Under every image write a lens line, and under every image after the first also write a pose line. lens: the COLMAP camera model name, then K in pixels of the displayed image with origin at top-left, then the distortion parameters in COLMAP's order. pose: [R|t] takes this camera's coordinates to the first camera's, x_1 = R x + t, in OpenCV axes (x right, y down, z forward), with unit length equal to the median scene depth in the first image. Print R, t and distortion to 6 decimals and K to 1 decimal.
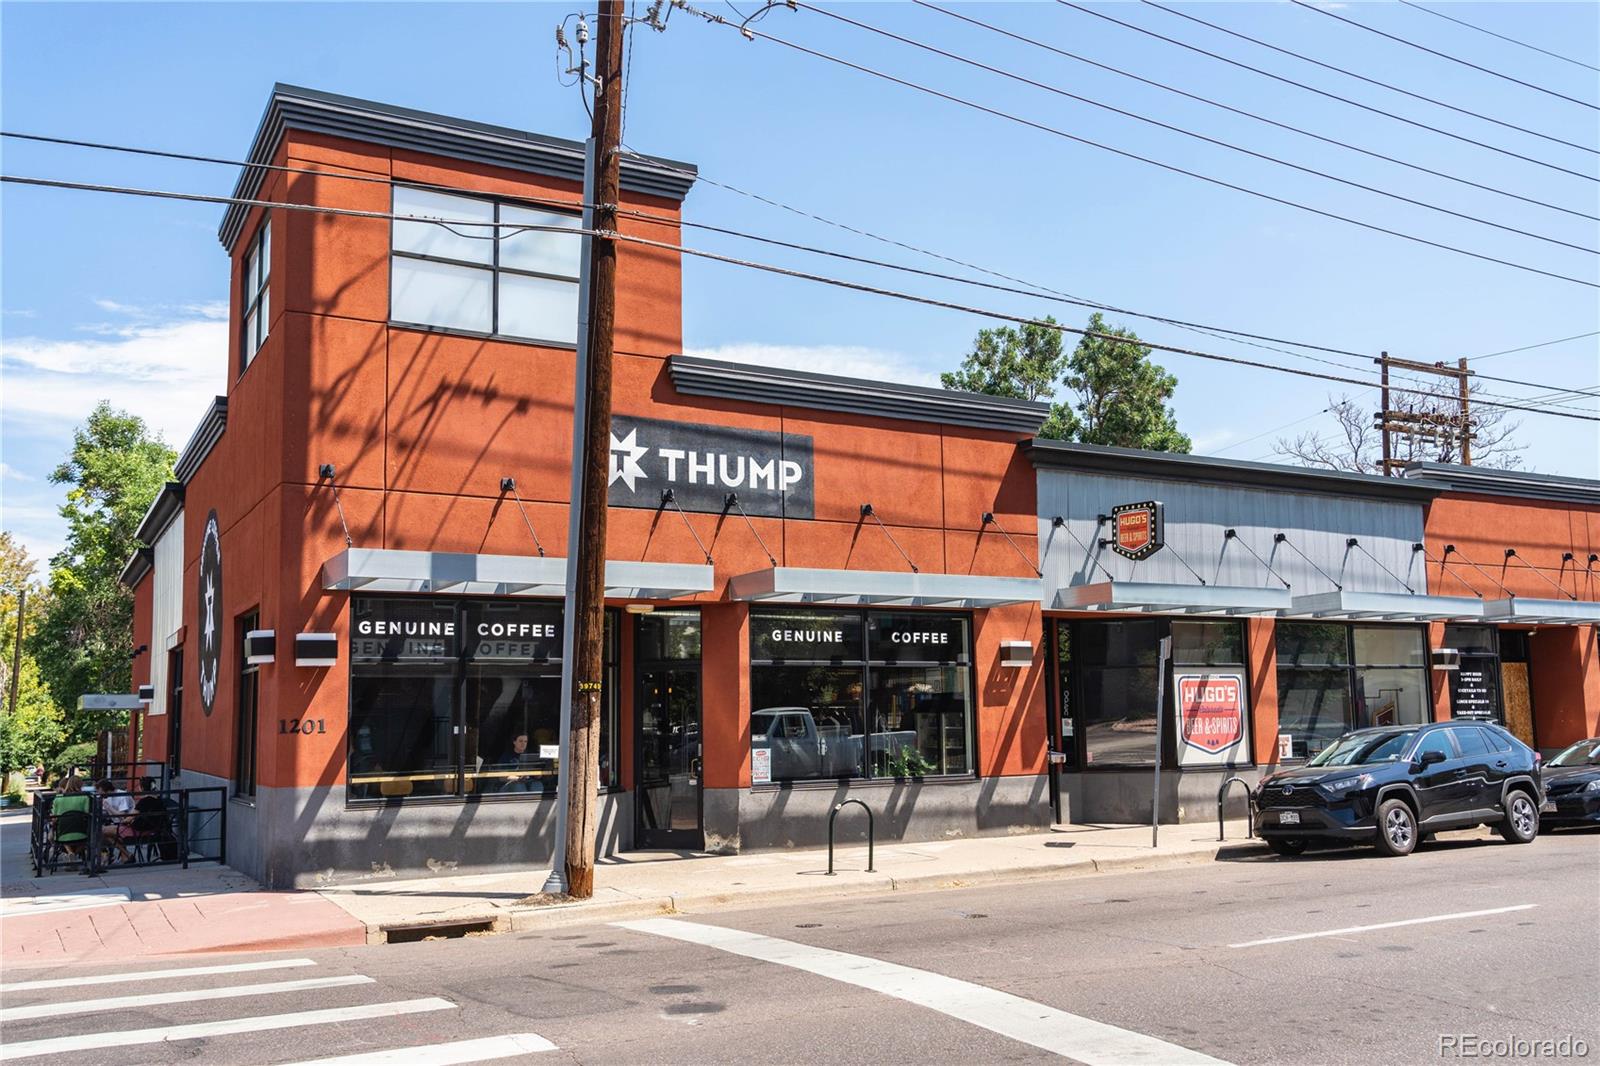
lens RADIAL K [[1293.5, 0, 800.0], [0, 1293.5, 533.0], [0, 0, 1]] dist [-0.032594, 0.000396]
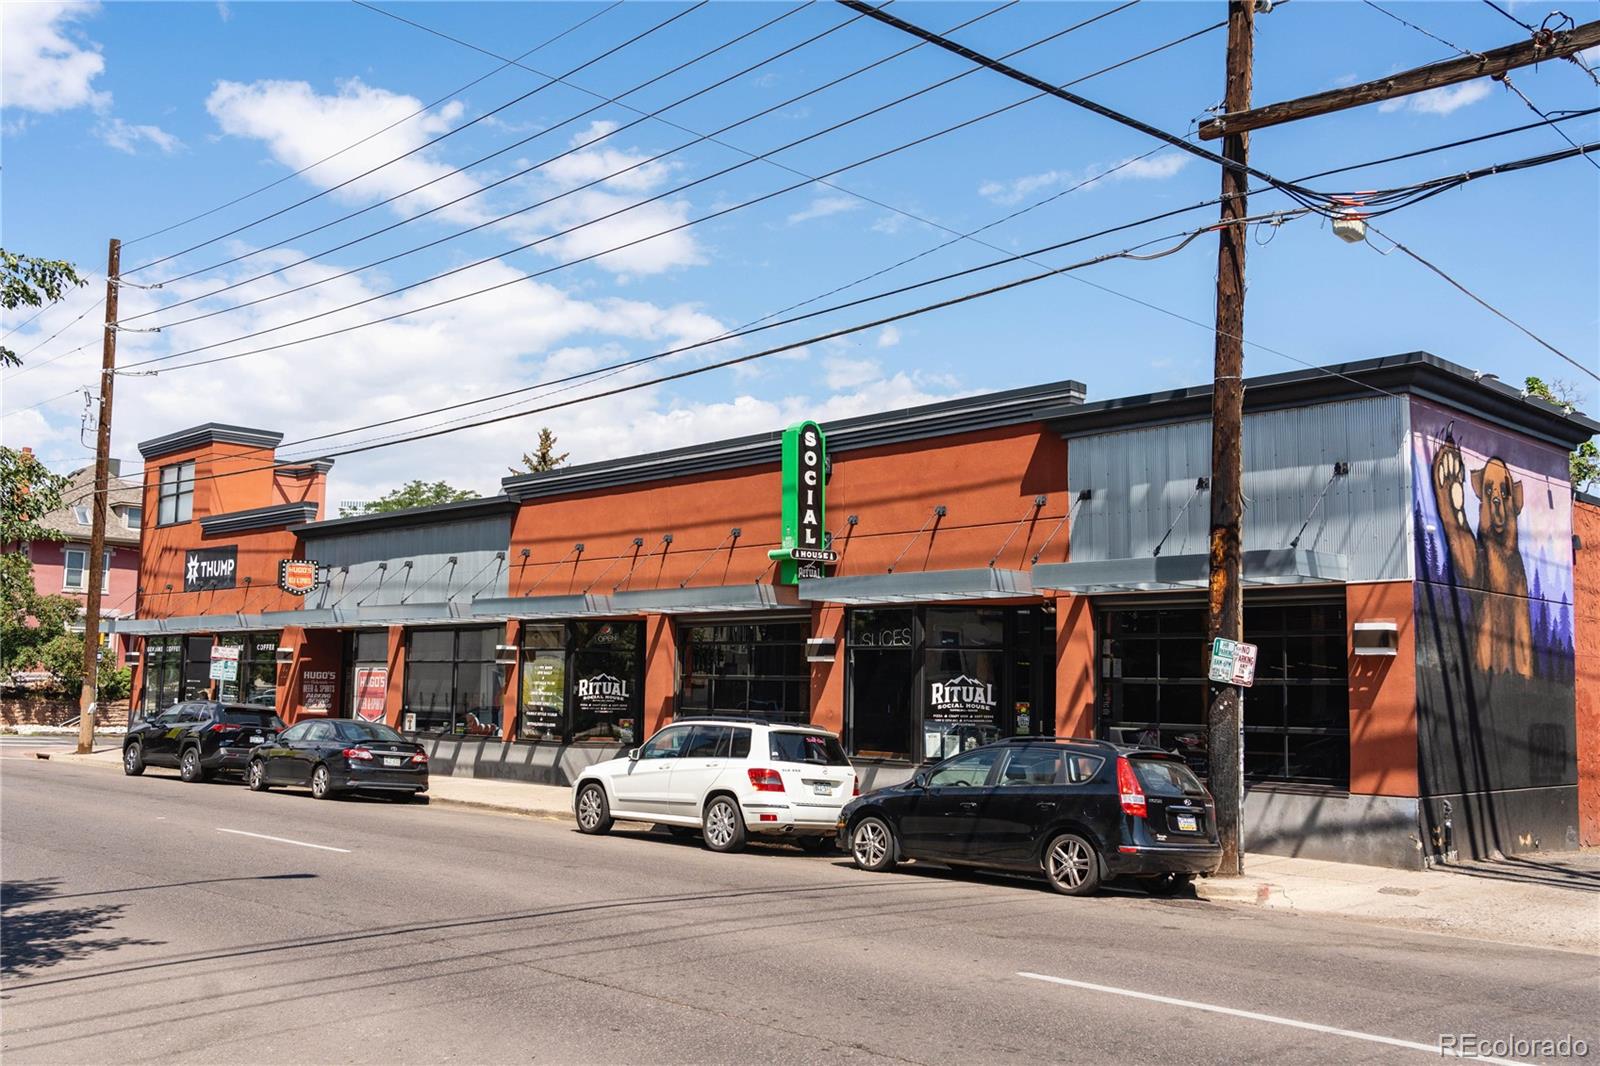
lens RADIAL K [[1470.7, 0, 800.0], [0, 1470.7, 533.0], [0, 0, 1]] dist [-0.005938, -0.001485]
pose [[0.309004, -0.091851, -0.946615, 1.963738], [0.098920, 0.993031, -0.064064, 0.110200], [0.945902, -0.073843, 0.315936, 0.922732]]
